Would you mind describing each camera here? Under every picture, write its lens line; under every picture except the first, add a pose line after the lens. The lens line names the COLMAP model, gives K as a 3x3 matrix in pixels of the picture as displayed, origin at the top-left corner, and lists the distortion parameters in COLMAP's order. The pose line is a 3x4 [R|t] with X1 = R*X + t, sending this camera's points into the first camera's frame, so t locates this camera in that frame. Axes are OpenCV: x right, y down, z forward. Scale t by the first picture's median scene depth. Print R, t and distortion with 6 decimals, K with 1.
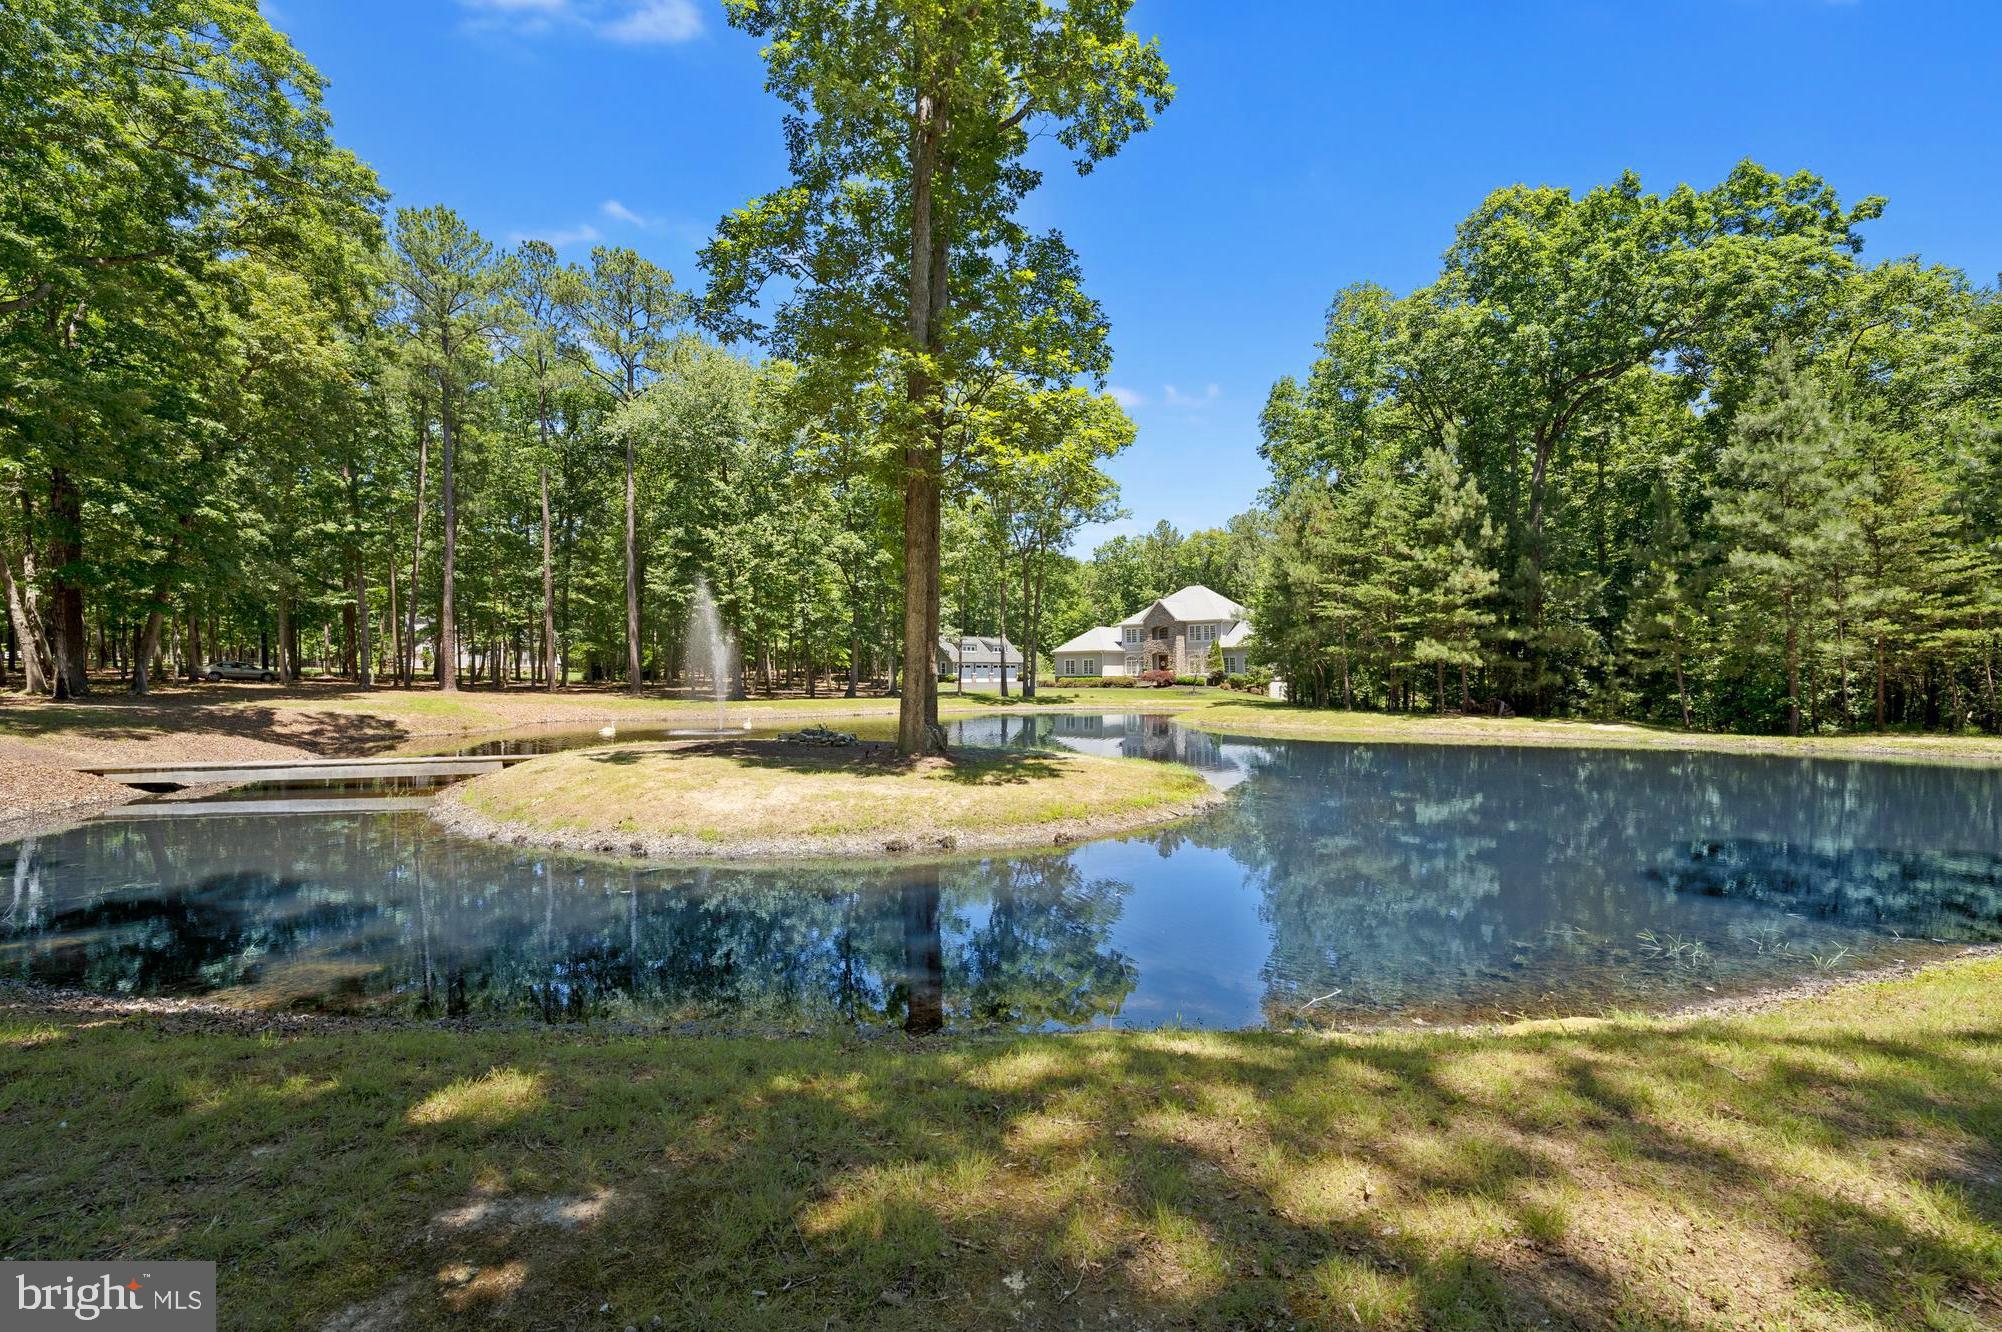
lens RADIAL K [[815.3, 0, 1005.0], [0, 815.3, 658.5], [0, 0, 1]] dist [-0.001750, -0.011540]
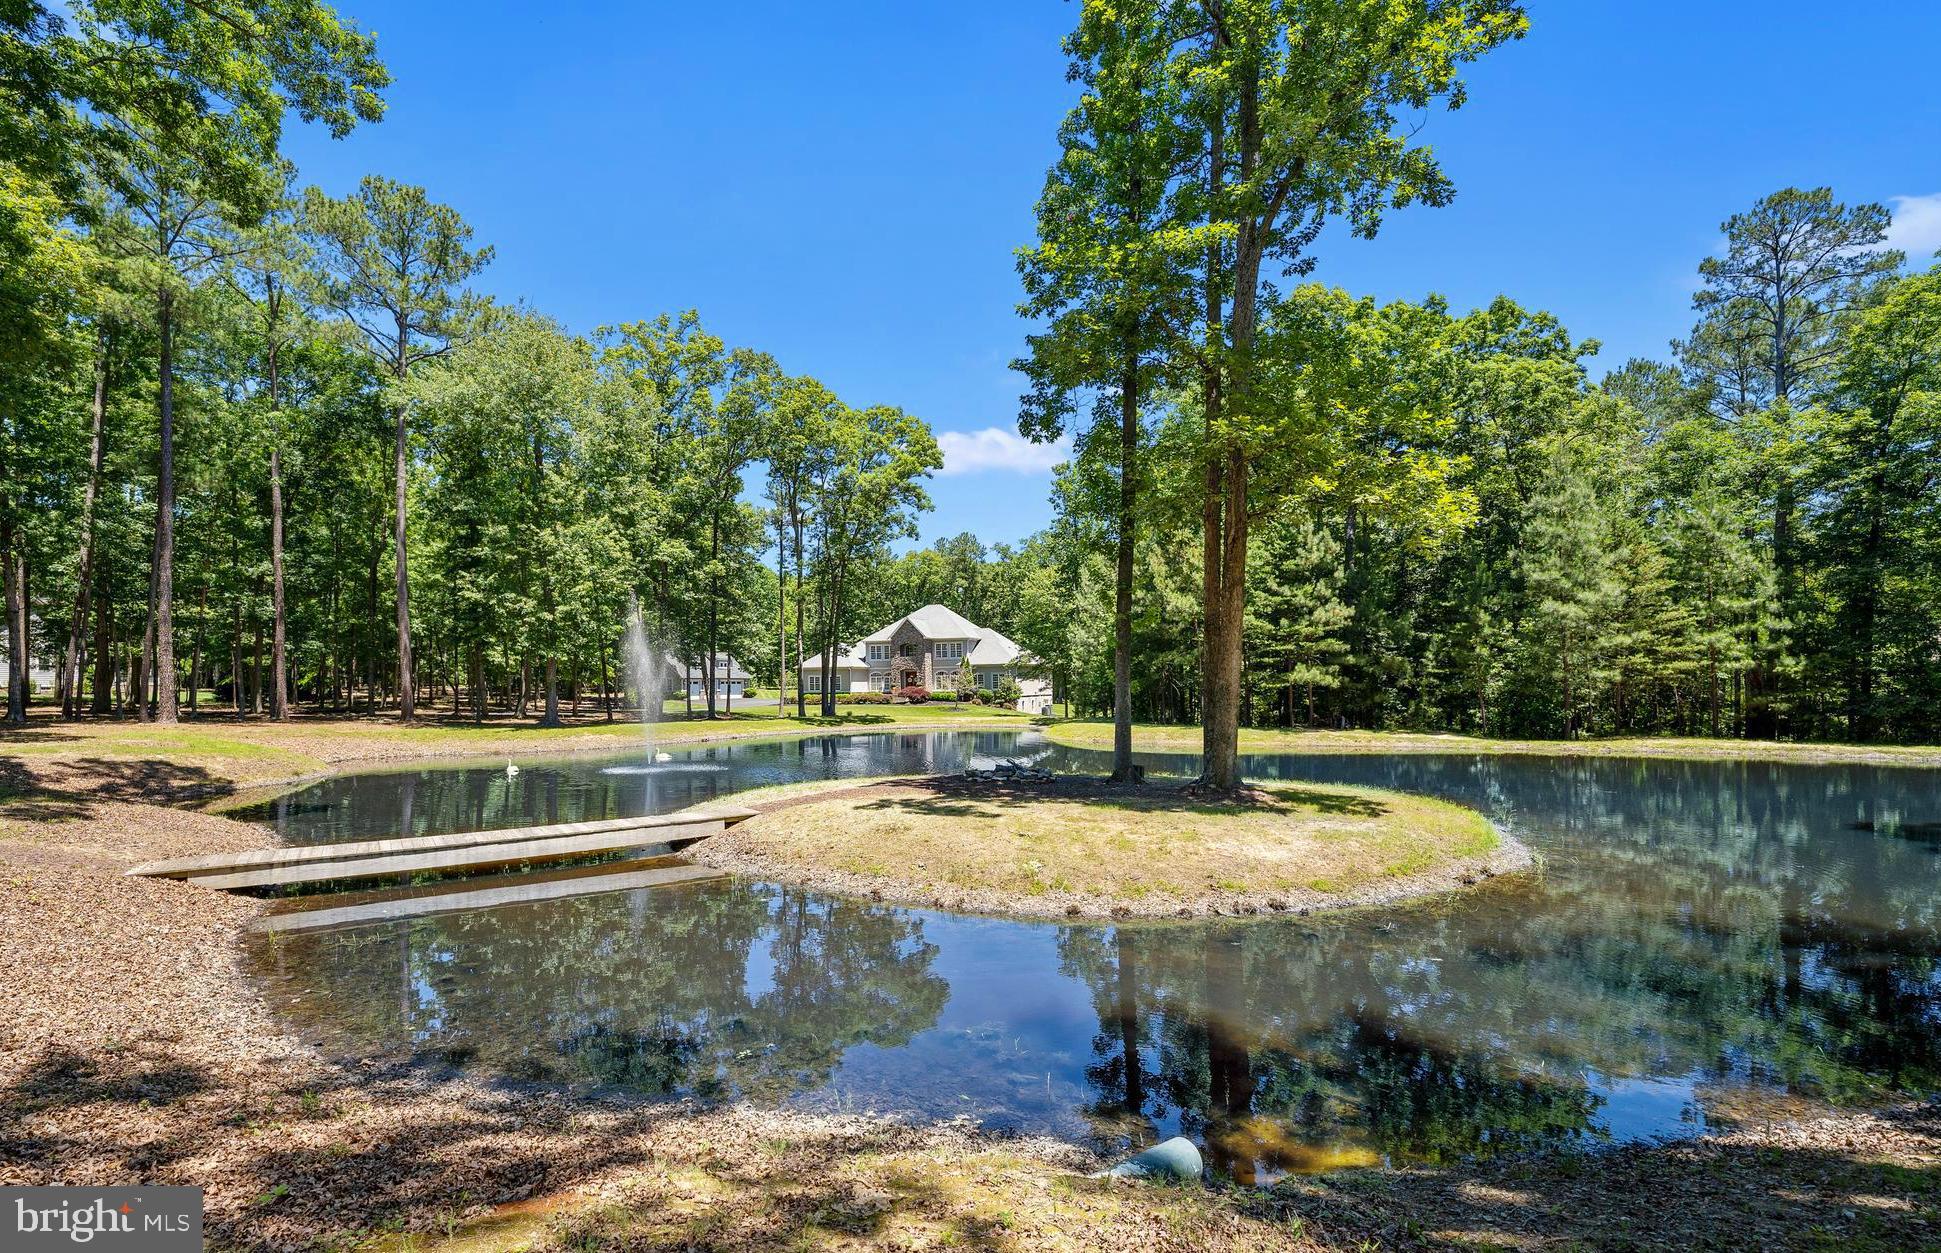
lens RADIAL K [[813.4, 0, 936.8], [0, 813.4, 670.5], [0, 0, 1]] dist [-0.019106, -0.000148]
pose [[0.942711, 0.002033, 0.333603, -0.234675], [-0.001570, 0.999997, -0.001656, -0.008011], [-0.333606, 0.001037, 0.942712, 0.052838]]
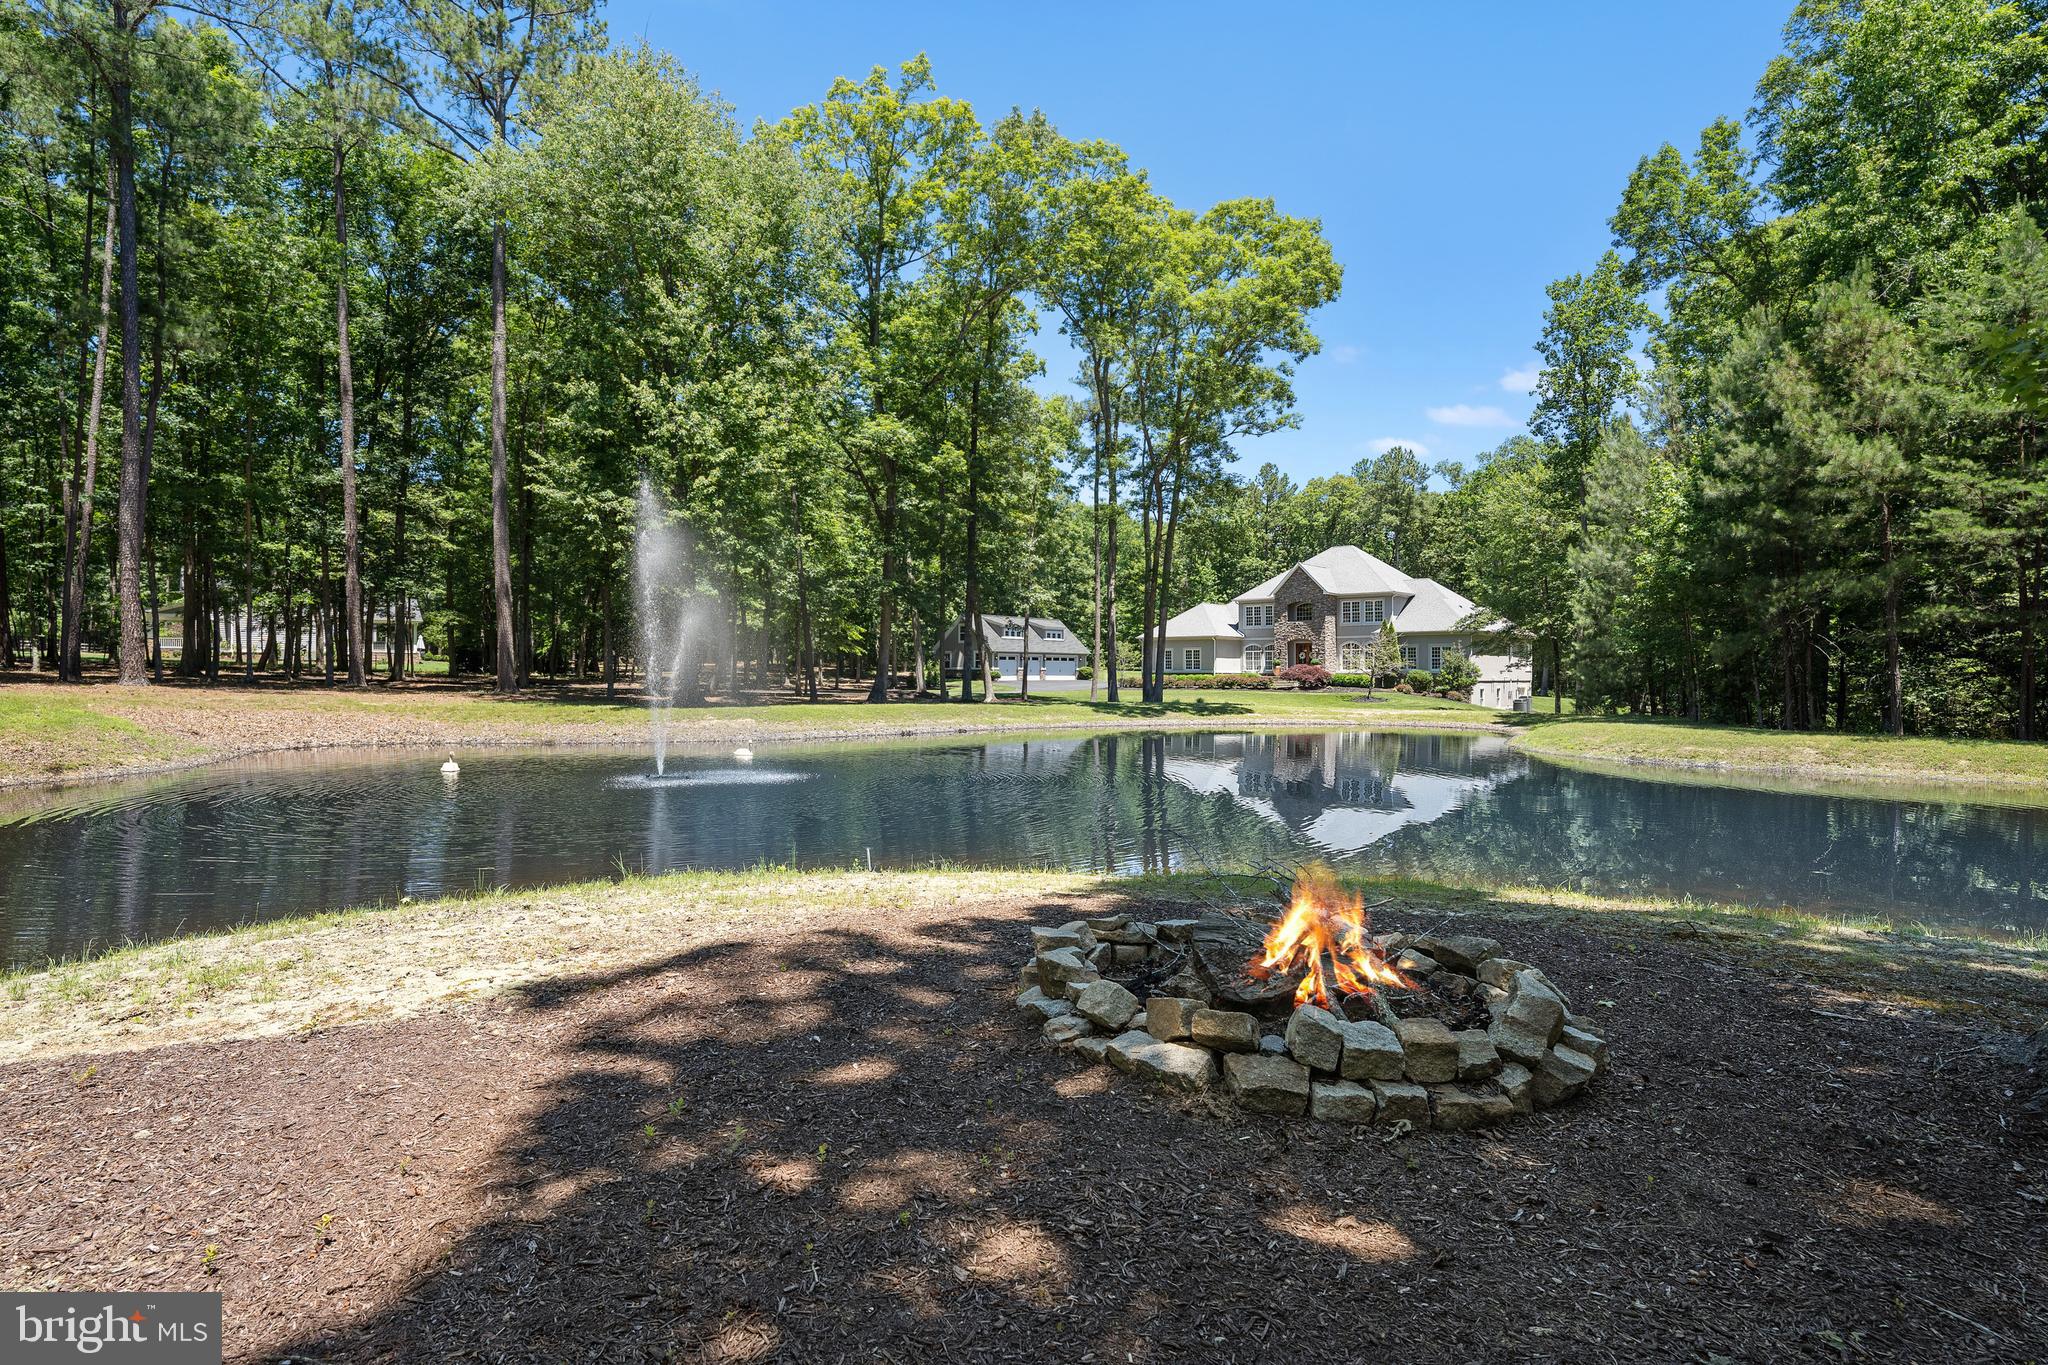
lens RADIAL K [[1007.4, 0, 1049.9], [0, 1007.4, 679.4], [0, 0, 1]] dist [0.002690, -0.000173]
pose [[0.999261, 0.007700, 0.037658, -0.110204], [-0.008651, 0.999646, 0.025149, 0.014047], [-0.037451, -0.025456, 0.998974, 0.300245]]
